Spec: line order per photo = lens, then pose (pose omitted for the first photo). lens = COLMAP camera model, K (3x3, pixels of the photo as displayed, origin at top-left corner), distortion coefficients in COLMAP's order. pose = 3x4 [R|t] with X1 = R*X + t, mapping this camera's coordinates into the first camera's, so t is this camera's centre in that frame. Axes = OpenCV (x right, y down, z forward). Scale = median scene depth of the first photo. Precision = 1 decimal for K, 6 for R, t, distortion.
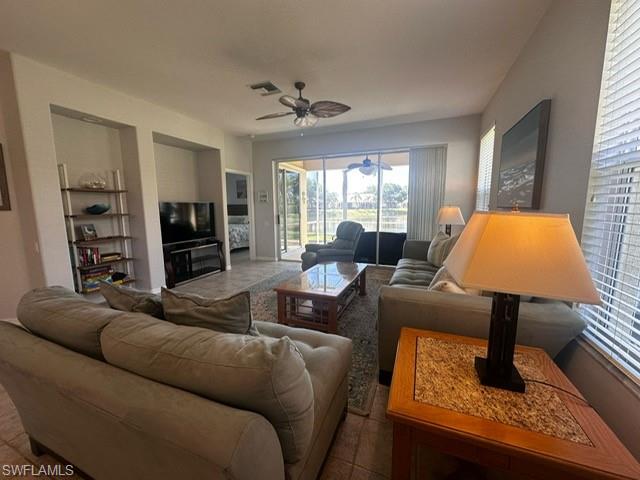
lens RADIAL K [[254.7, 0, 320.1], [0, 254.7, 238.3], [0, 0, 1]] dist [-0.007154, 0.002162]
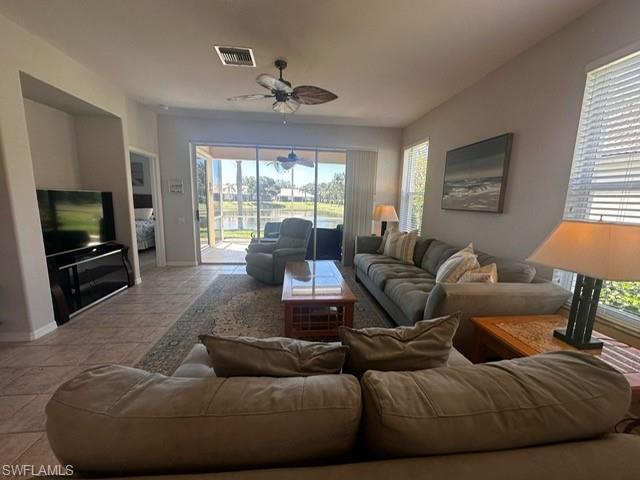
lens RADIAL K [[254.7, 0, 320.1], [0, 254.7, 238.6], [0, 0, 1]] dist [-0.007154, 0.002162]
pose [[0.882418, -0.042015, 0.468587, -0.244961], [0.028229, 0.998938, 0.036408, -0.020855], [-0.469619, -0.018899, 0.882667, 0.098627]]
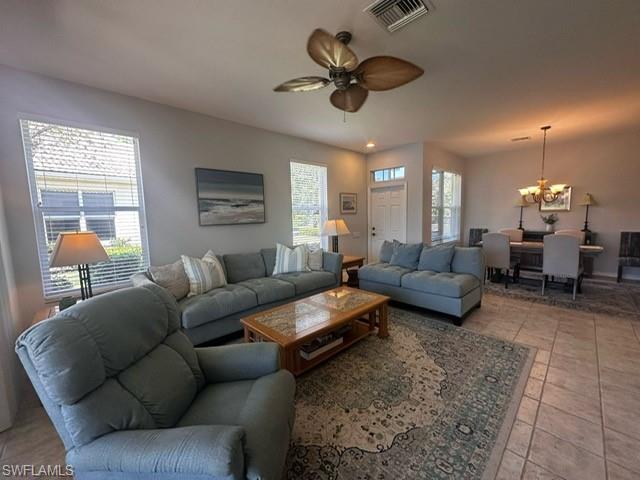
lens RADIAL K [[254.7, 0, 319.2], [0, 254.7, 237.9], [0, 0, 1]] dist [-0.007154, 0.002162]
pose [[-0.911583, -0.011289, 0.410961, -0.182522], [0.080775, 0.975221, 0.205961, -0.153939], [-0.403103, 0.220946, -0.888083, 1.067135]]
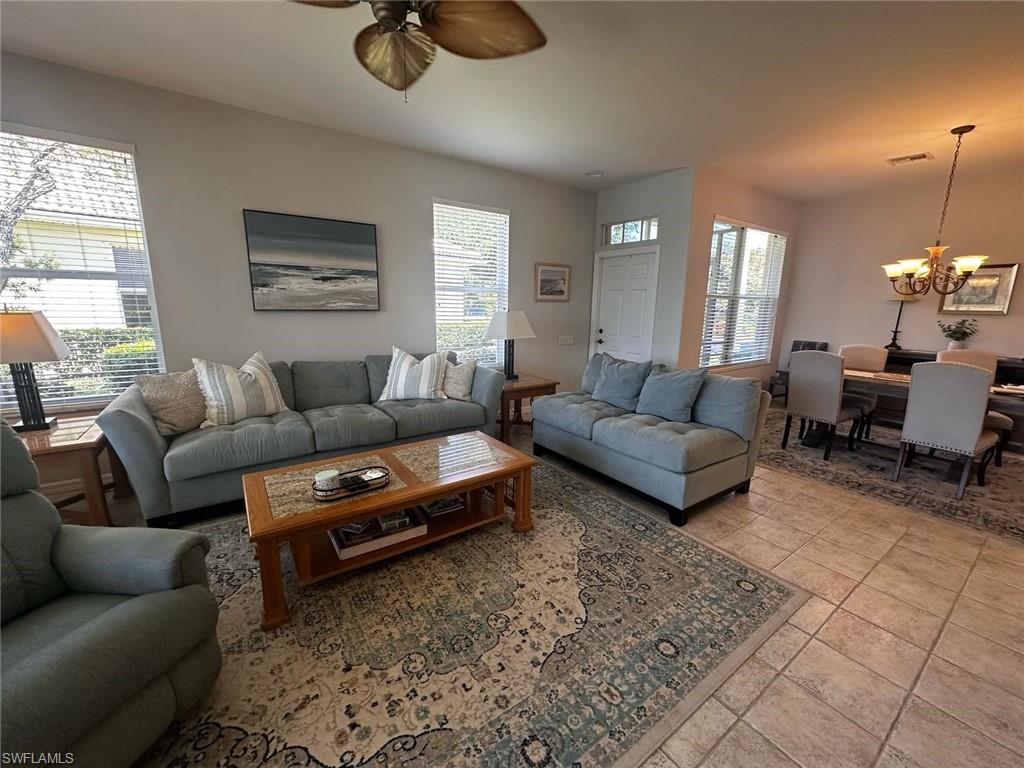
lens RADIAL K [[407.5, 0, 511.4], [0, 407.5, 381.7], [0, 0, 1]] dist [-0.007154, 0.002162]
pose [[-0.838409, -0.112999, 0.533199, -0.316767], [0.057462, 0.954496, 0.292637, -0.128205], [-0.542004, 0.275988, -0.793765, 0.904012]]
